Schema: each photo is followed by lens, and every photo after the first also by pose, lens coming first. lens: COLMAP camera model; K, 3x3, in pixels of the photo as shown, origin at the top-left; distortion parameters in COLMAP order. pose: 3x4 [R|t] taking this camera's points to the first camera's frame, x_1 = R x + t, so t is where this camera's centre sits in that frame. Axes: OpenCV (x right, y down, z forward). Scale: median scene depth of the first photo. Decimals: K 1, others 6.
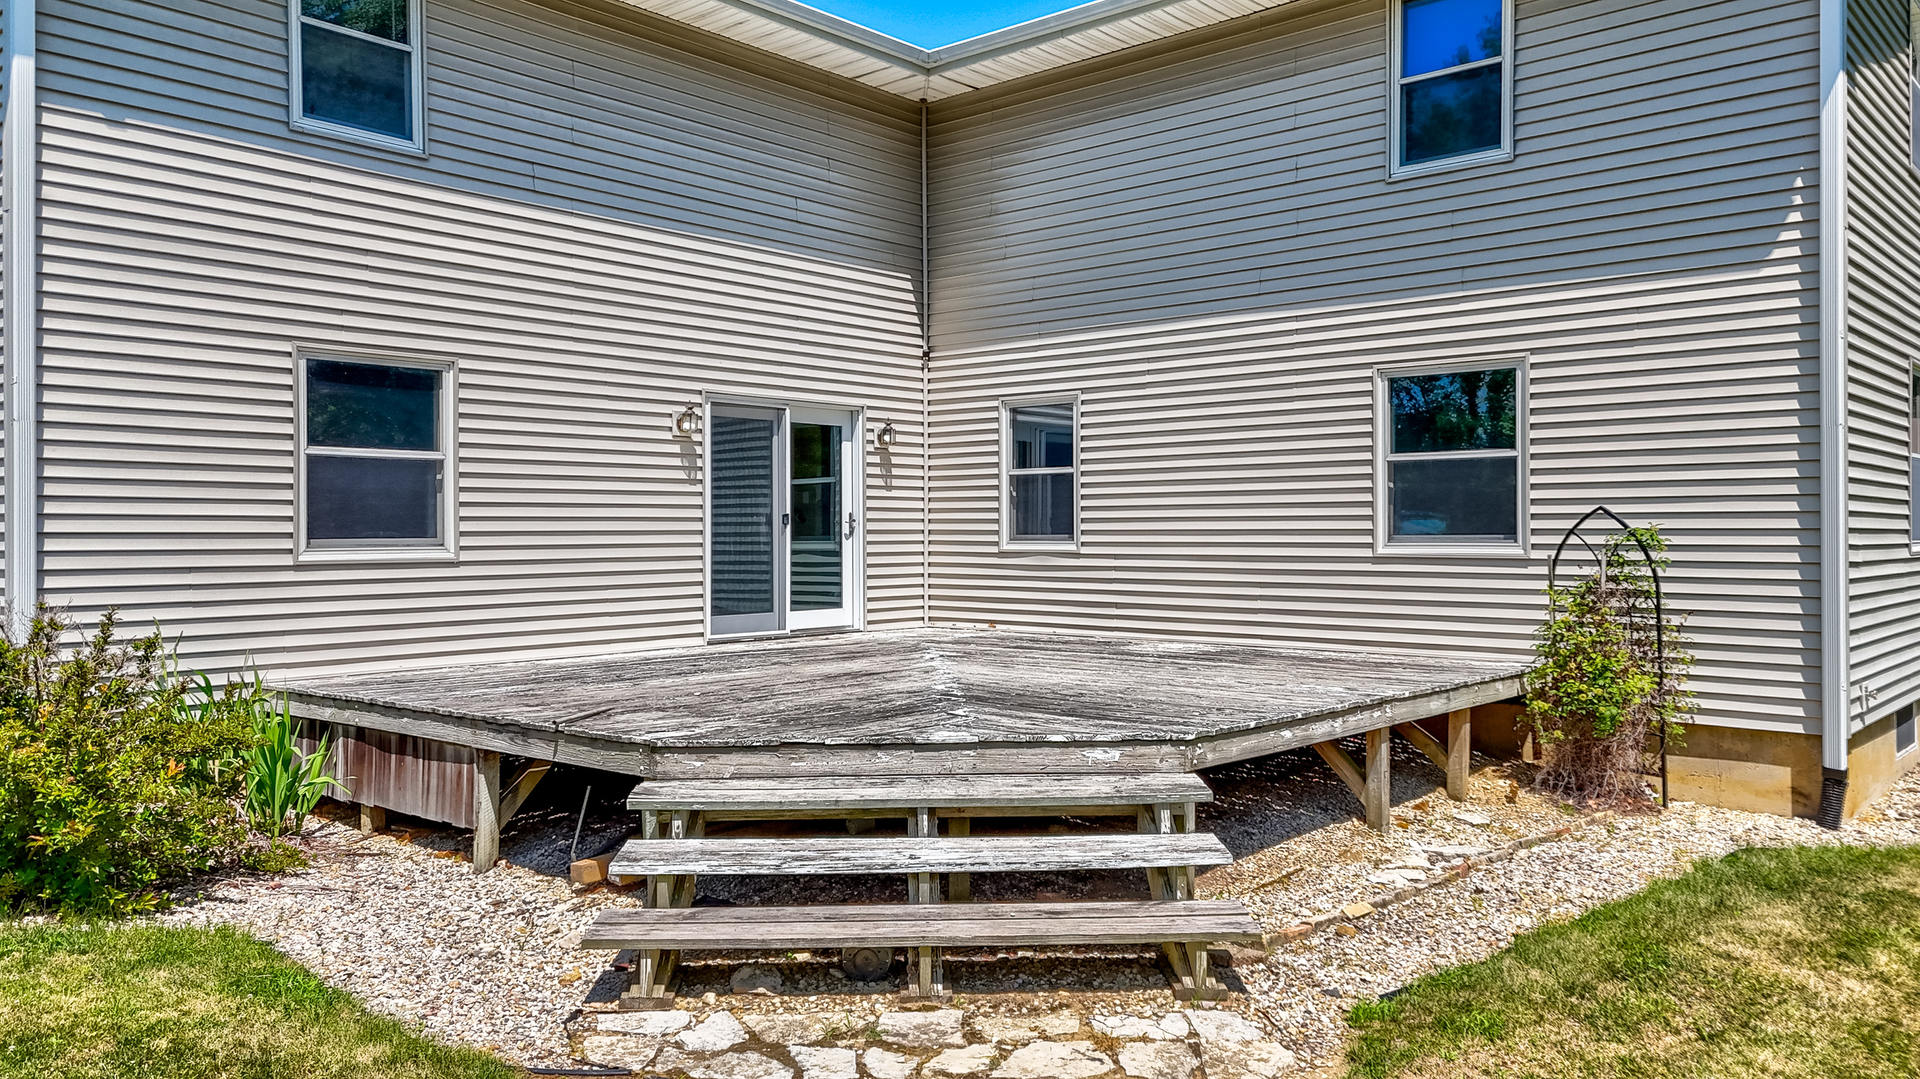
lens RADIAL K [[1432.7, 0, 953.1], [0, 1432.7, 527.8], [0, 0, 1]] dist [0.064232, -0.027138]
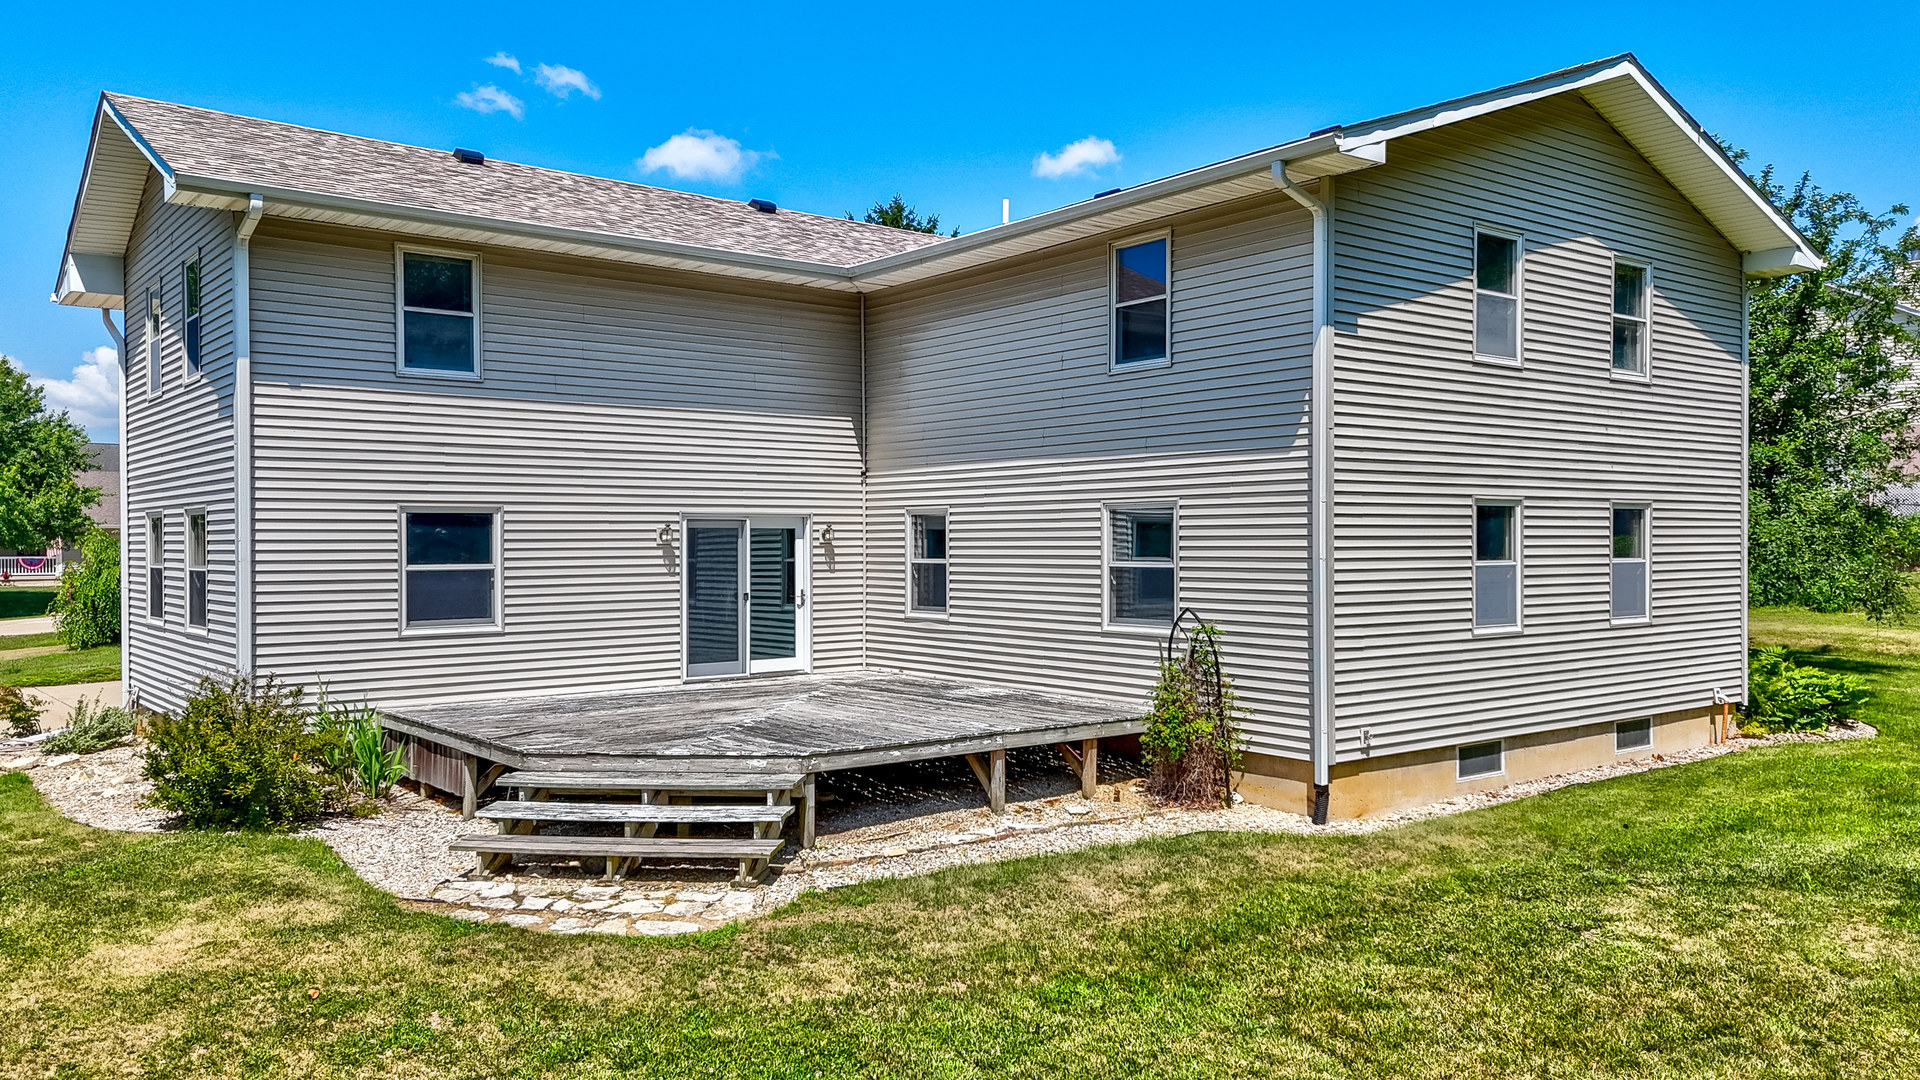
lens RADIAL K [[1432.7, 0, 960.7], [0, 1432.7, 545.5], [0, 0, 1]] dist [0.064232, -0.027138]
pose [[0.983768, -0.000524, -0.179444, 0.471794], [0.001847, 0.999972, 0.007205, -0.089569], [0.179435, -0.007420, 0.983742, -0.509310]]
